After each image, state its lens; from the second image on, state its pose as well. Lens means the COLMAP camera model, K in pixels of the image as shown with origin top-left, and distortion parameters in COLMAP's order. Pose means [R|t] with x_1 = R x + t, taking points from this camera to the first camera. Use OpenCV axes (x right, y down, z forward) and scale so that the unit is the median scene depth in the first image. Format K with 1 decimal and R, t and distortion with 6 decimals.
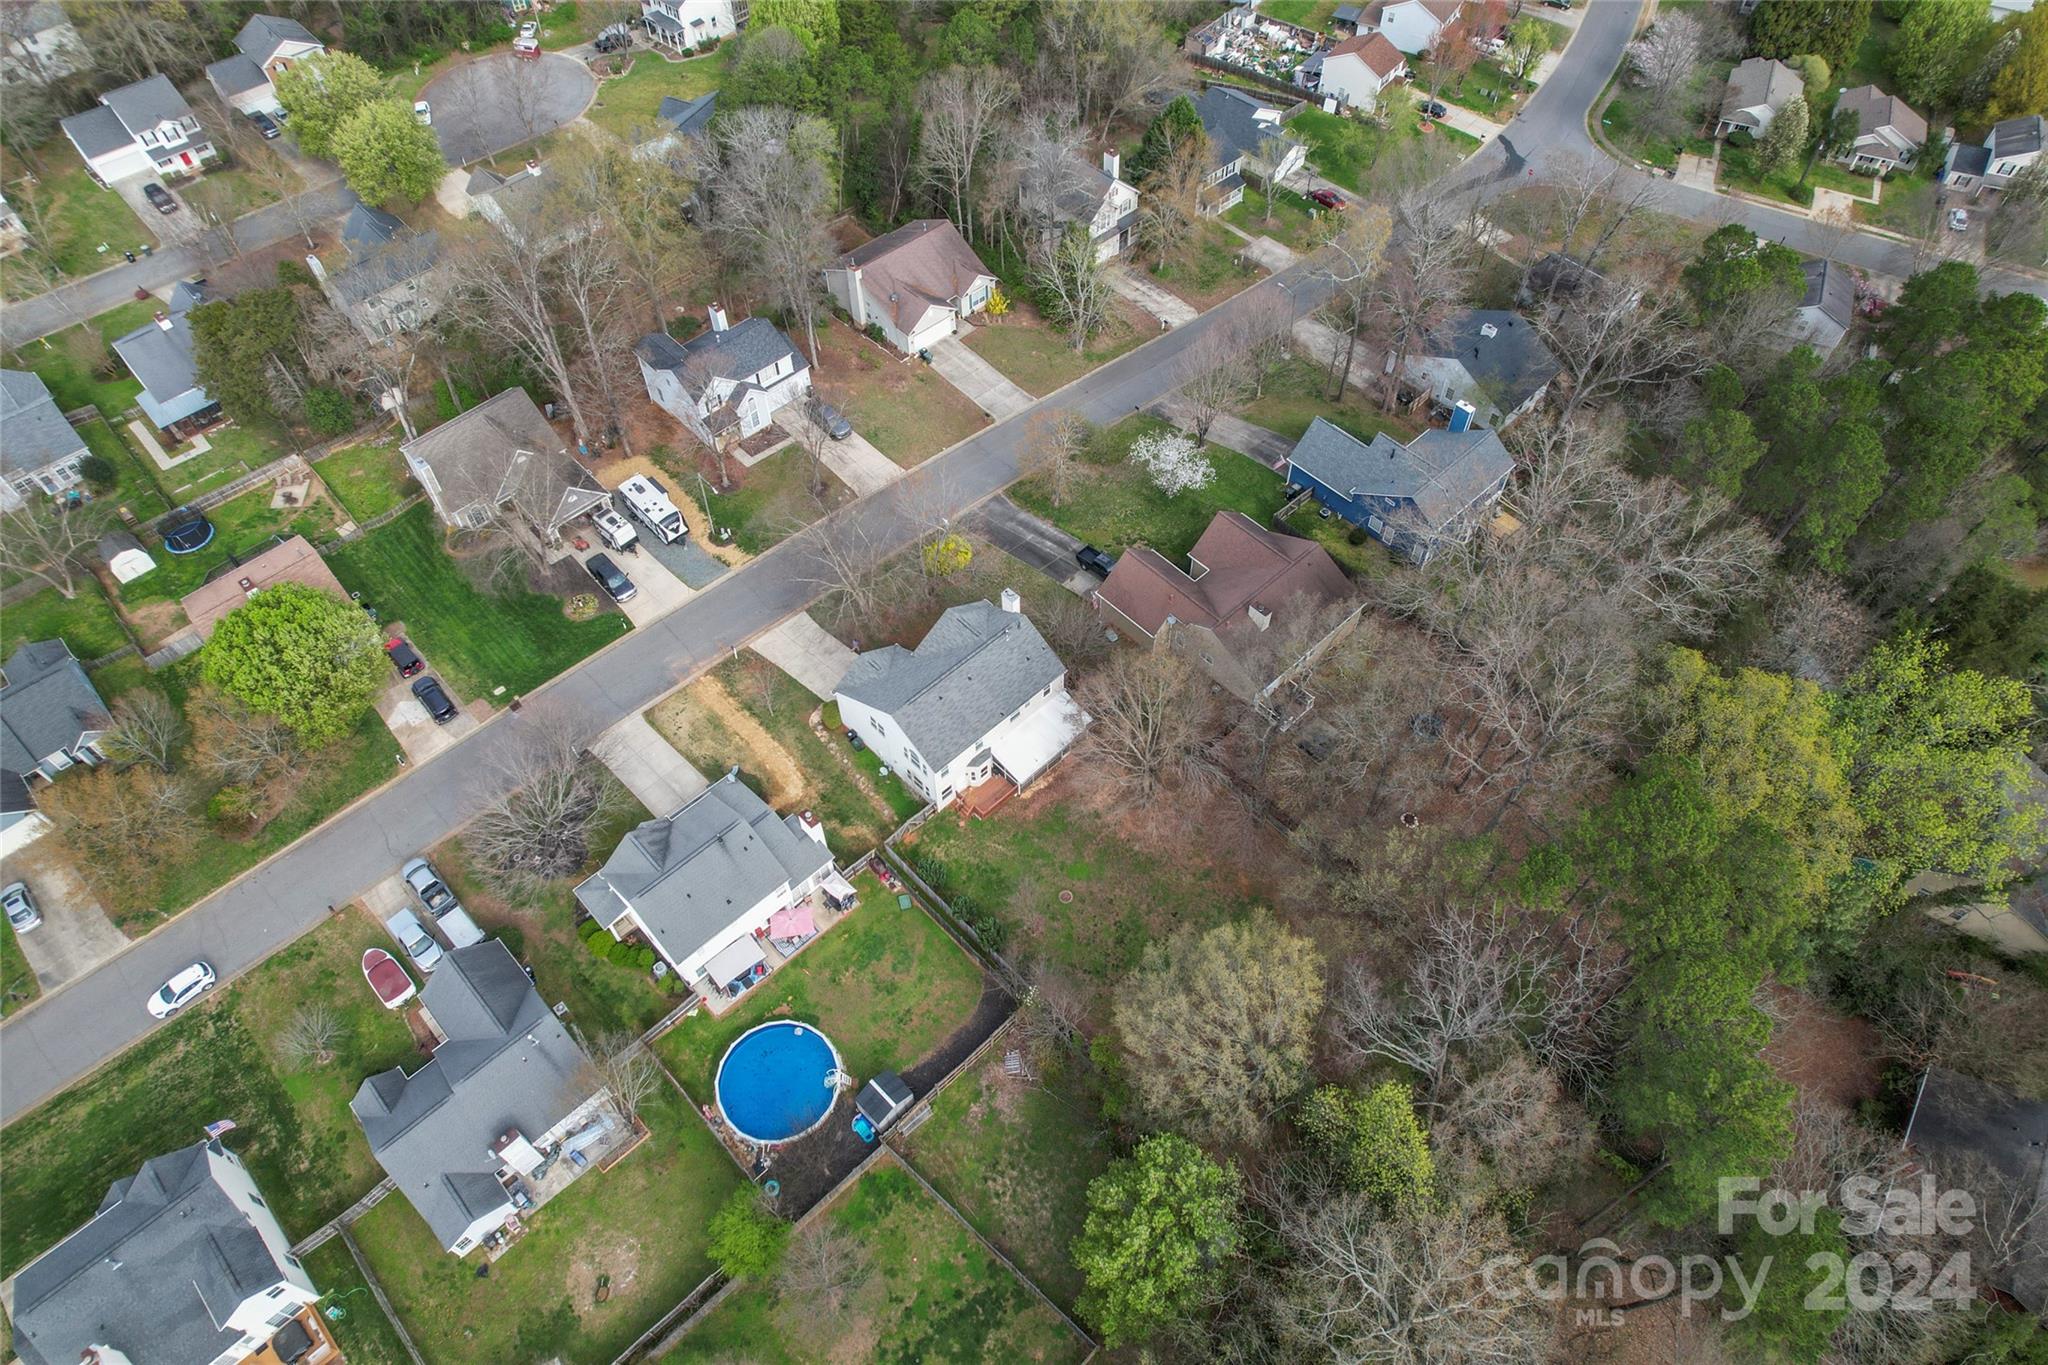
lens RADIAL K [[1316.1, 0, 1024.0], [0, 1316.1, 682.5], [0, 0, 1]] dist [-0.084534, 0.079415]
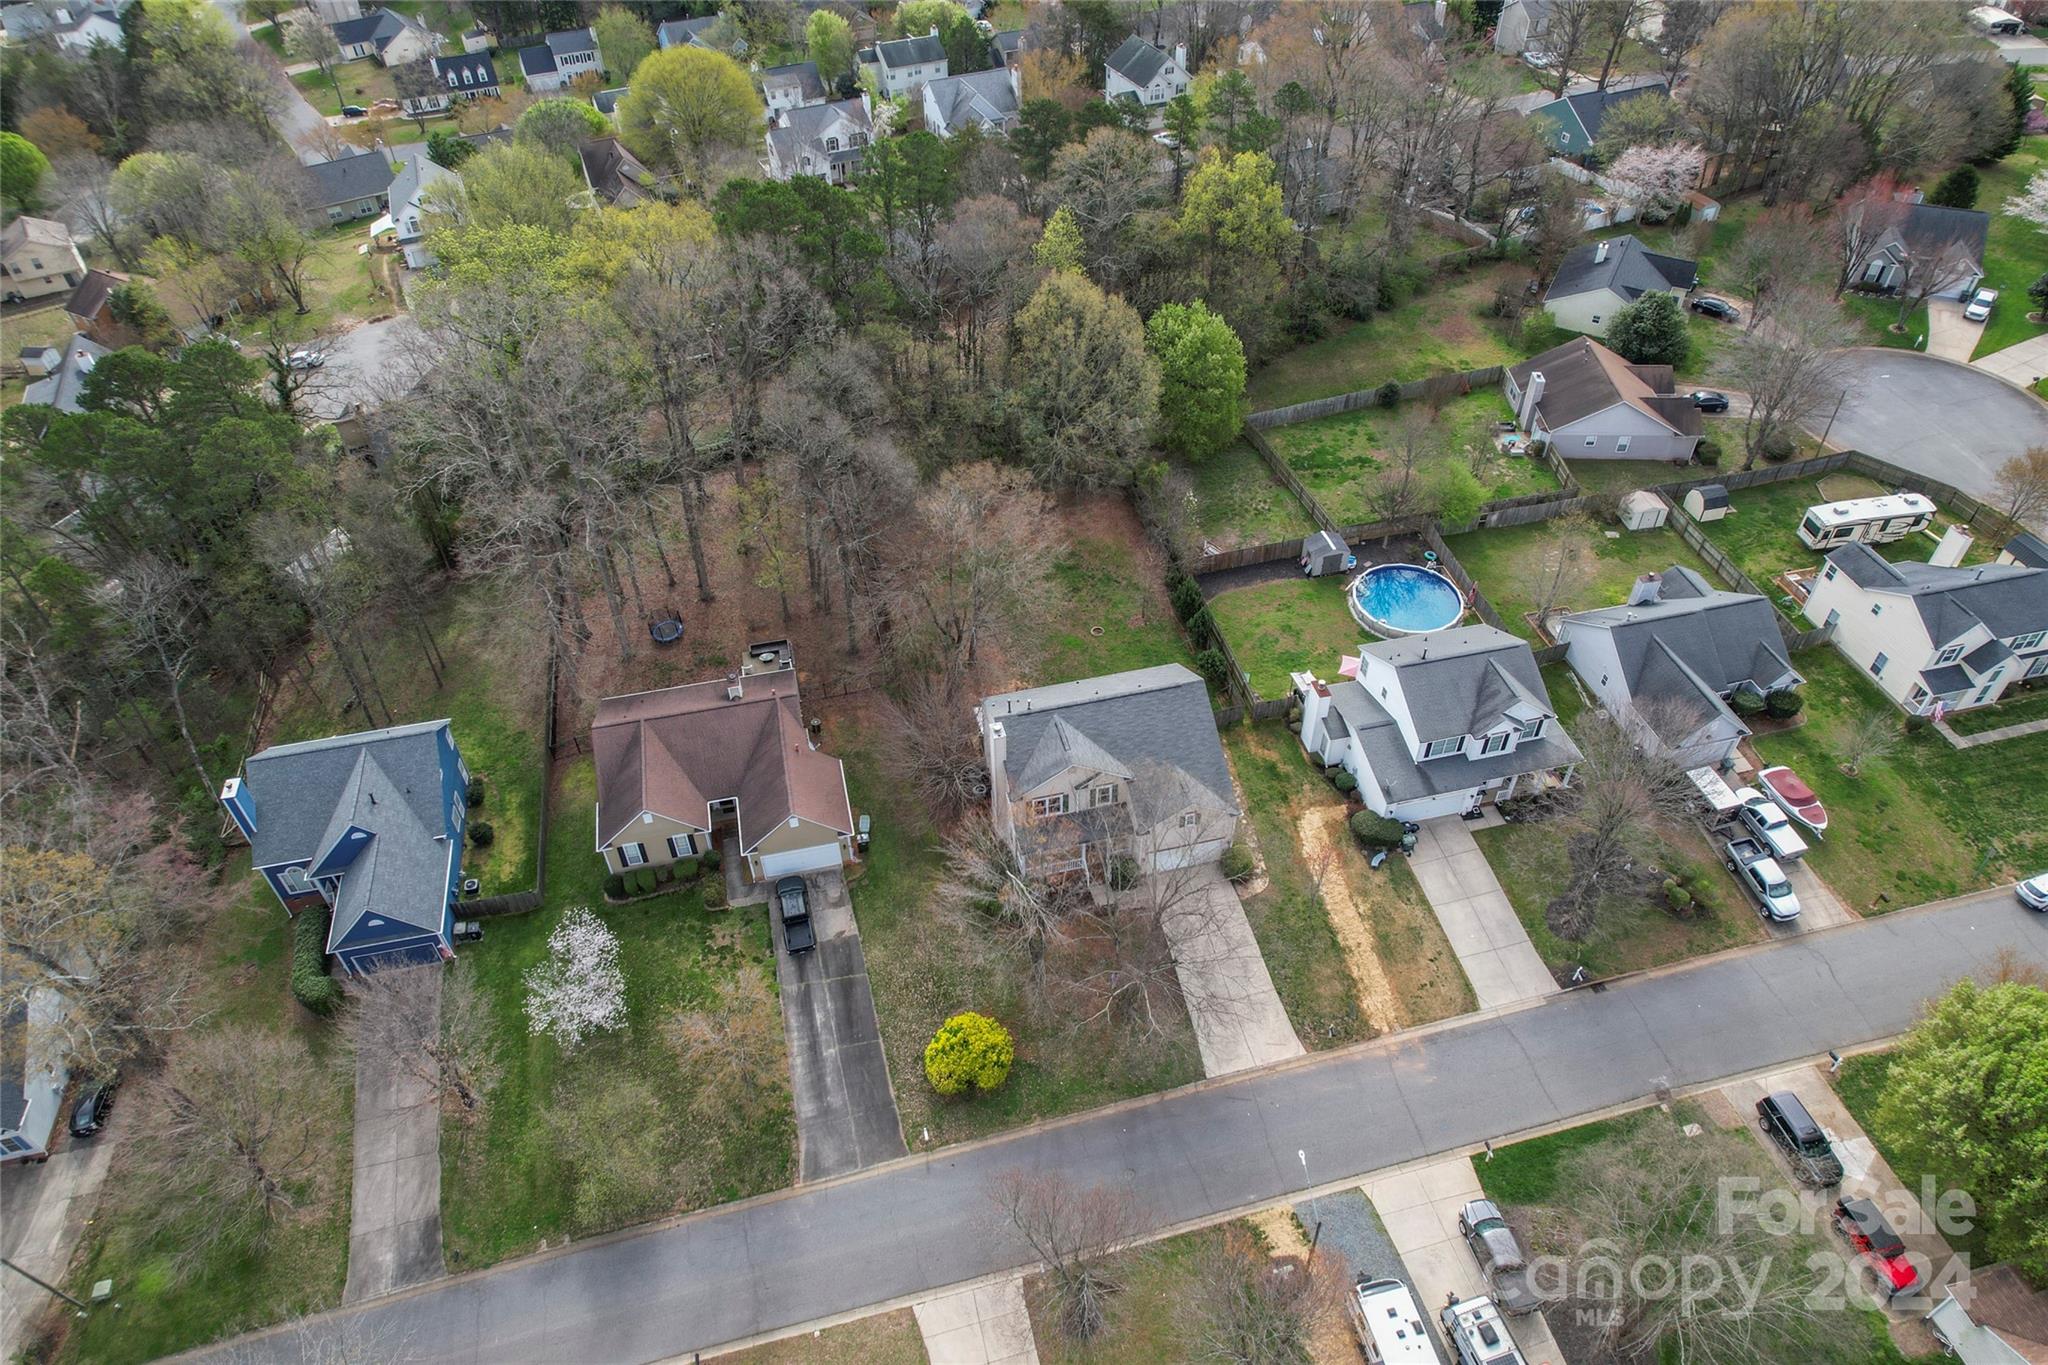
lens RADIAL K [[1316.1, 0, 1024.0], [0, 1316.1, 682.5], [0, 0, 1]] dist [-0.084534, 0.079415]
pose [[-0.865572, -0.325268, 0.380769, -0.274737], [0.416377, -0.044998, 0.908078, -0.676715], [-0.278235, 0.944551, 0.174383, 0.739837]]
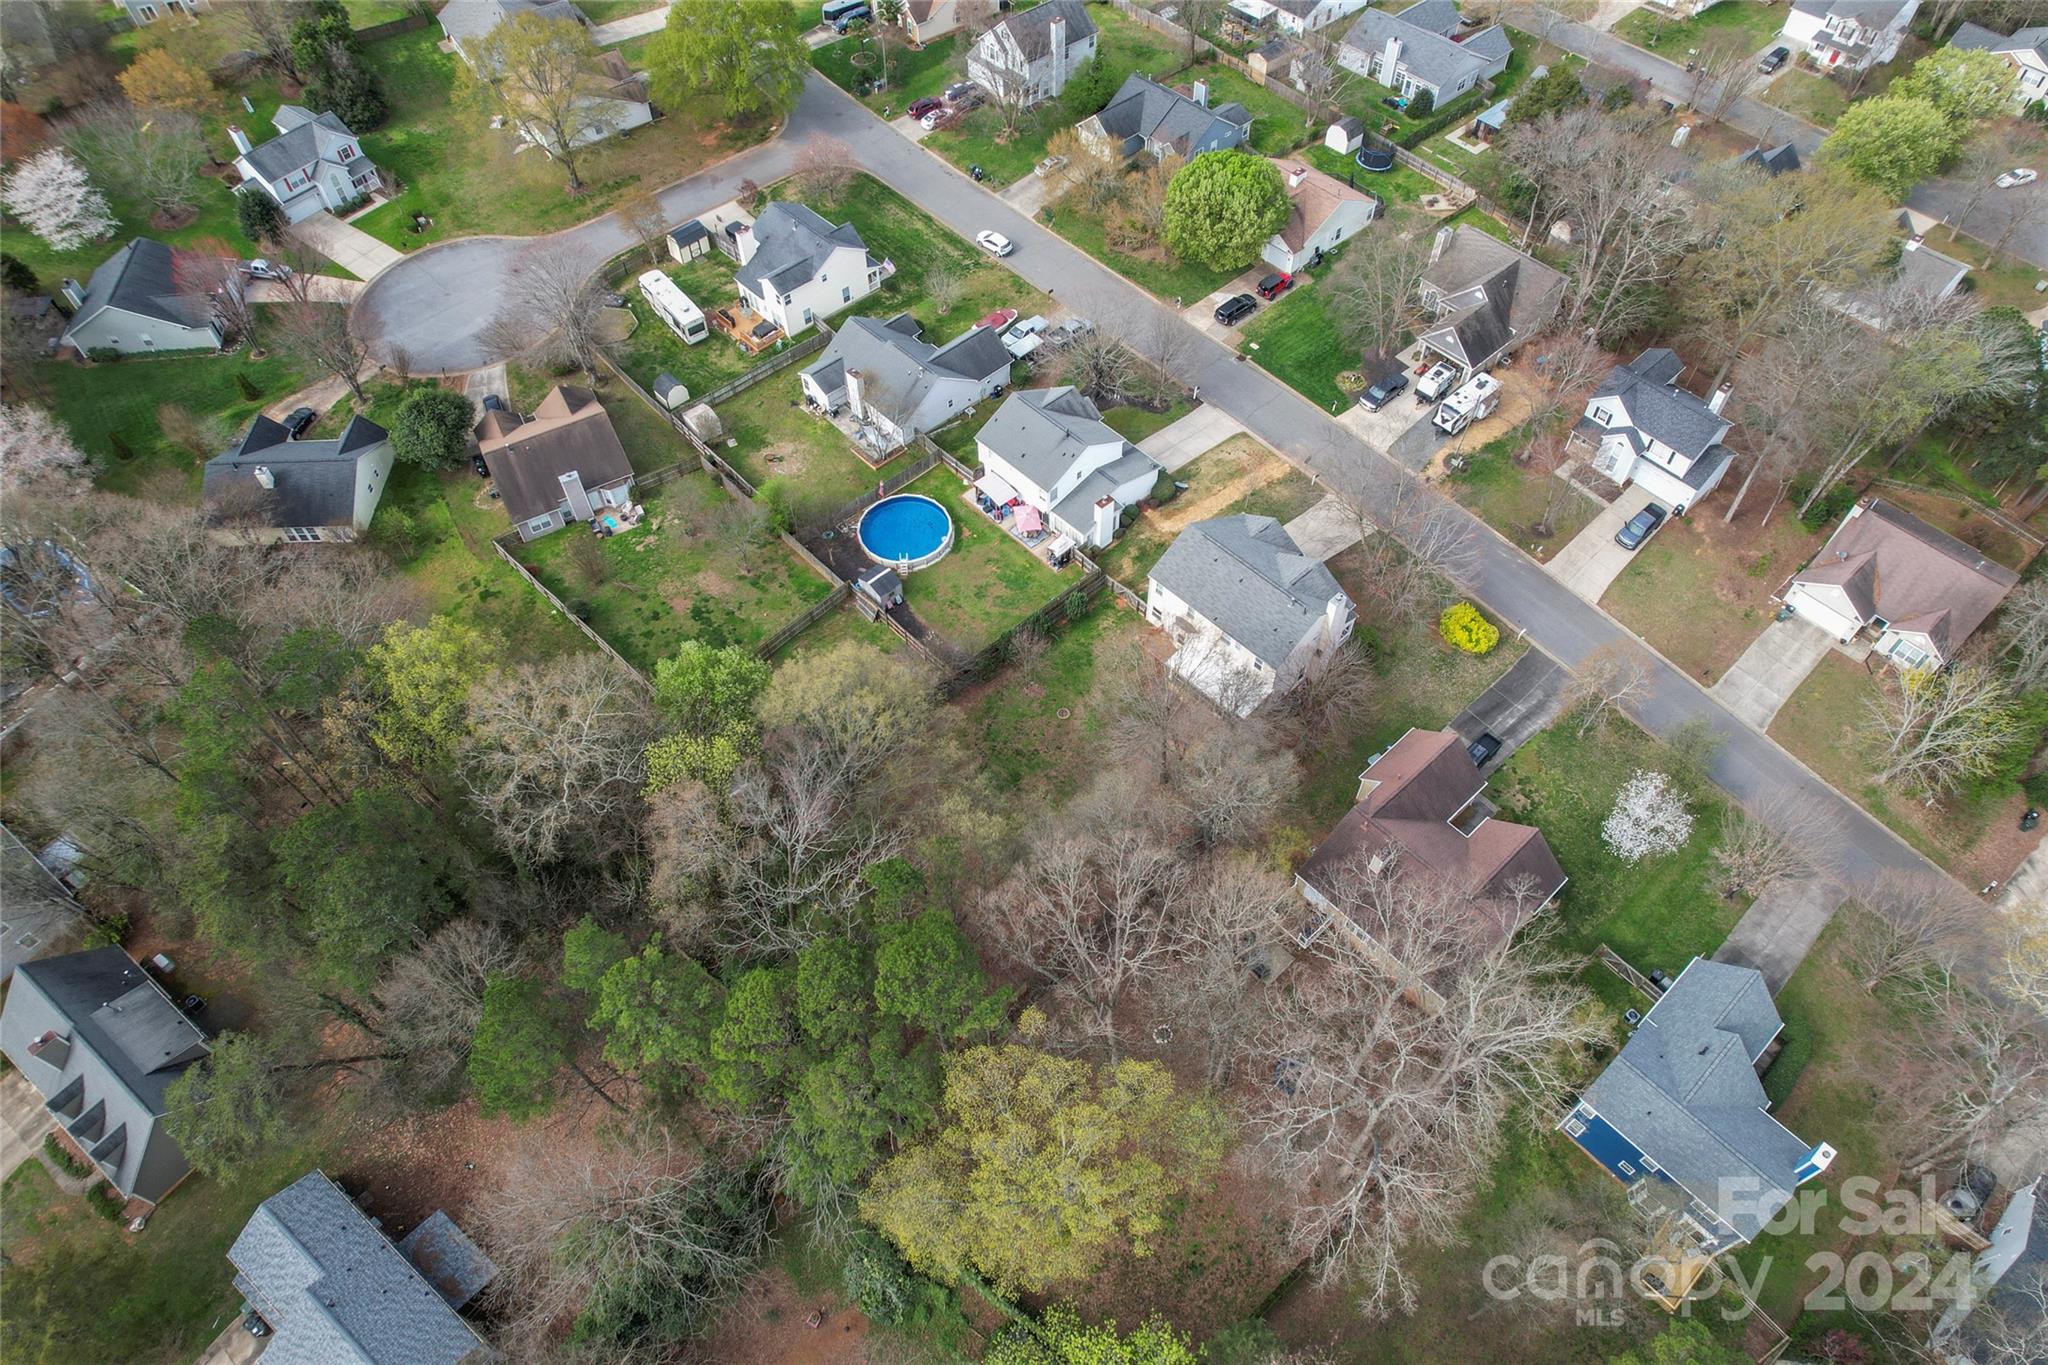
lens RADIAL K [[1316.1, 0, 1024.0], [0, 1316.1, 682.5], [0, 0, 1]] dist [-0.084534, 0.079415]
pose [[-0.012874, 0.808602, -0.588216, 0.555851], [-0.796791, 0.347114, 0.494606, -0.306285], [0.604117, 0.475053, 0.639818, 0.224091]]
